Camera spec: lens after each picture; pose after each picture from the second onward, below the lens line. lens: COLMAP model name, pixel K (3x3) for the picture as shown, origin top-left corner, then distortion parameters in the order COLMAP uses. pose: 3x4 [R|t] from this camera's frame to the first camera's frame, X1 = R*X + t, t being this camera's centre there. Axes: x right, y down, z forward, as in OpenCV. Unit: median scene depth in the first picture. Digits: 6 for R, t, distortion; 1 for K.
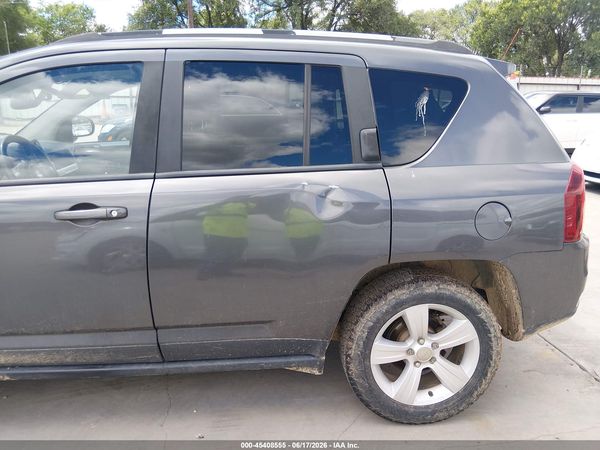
lens RADIAL K [[453.7, 0, 303.9], [0, 453.7, 221.7], [0, 0, 1]] dist [0.075098, -0.131834]
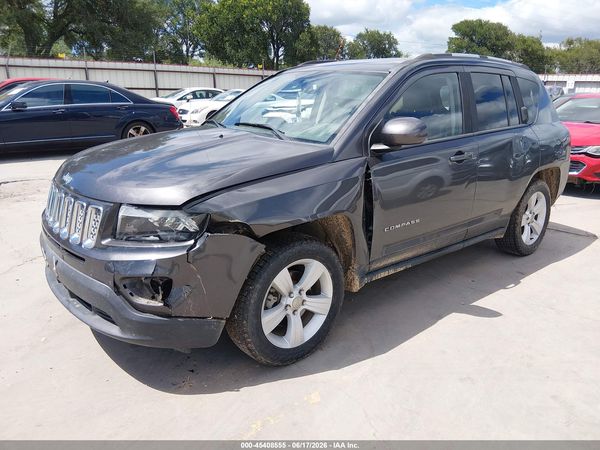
lens RADIAL K [[453.7, 0, 303.9], [0, 453.7, 221.7], [0, 0, 1]] dist [0.075098, -0.131834]
pose [[0.817962, -0.152370, 0.554727, -1.695909], [0.139415, 0.988044, 0.065821, 0.025263], [-0.558124, 0.023498, 0.829425, -0.127473]]
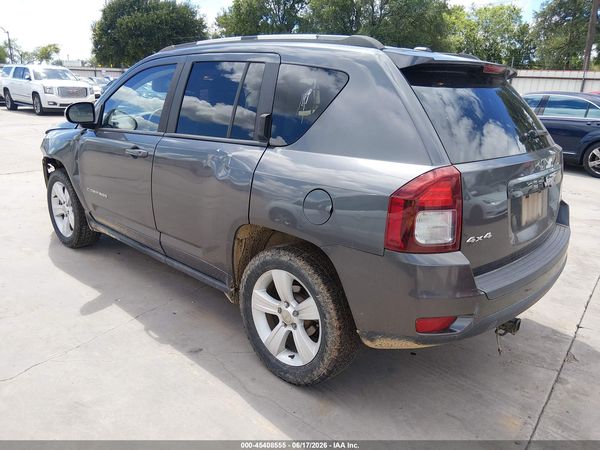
lens RADIAL K [[453.7, 0, 303.9], [0, 453.7, 221.7], [0, 0, 1]] dist [0.075098, -0.131834]
pose [[0.669993, 0.219242, -0.709254, 1.034683], [-0.219568, 0.971174, 0.092792, -0.052448], [0.709154, 0.093559, 0.698819, 0.221563]]
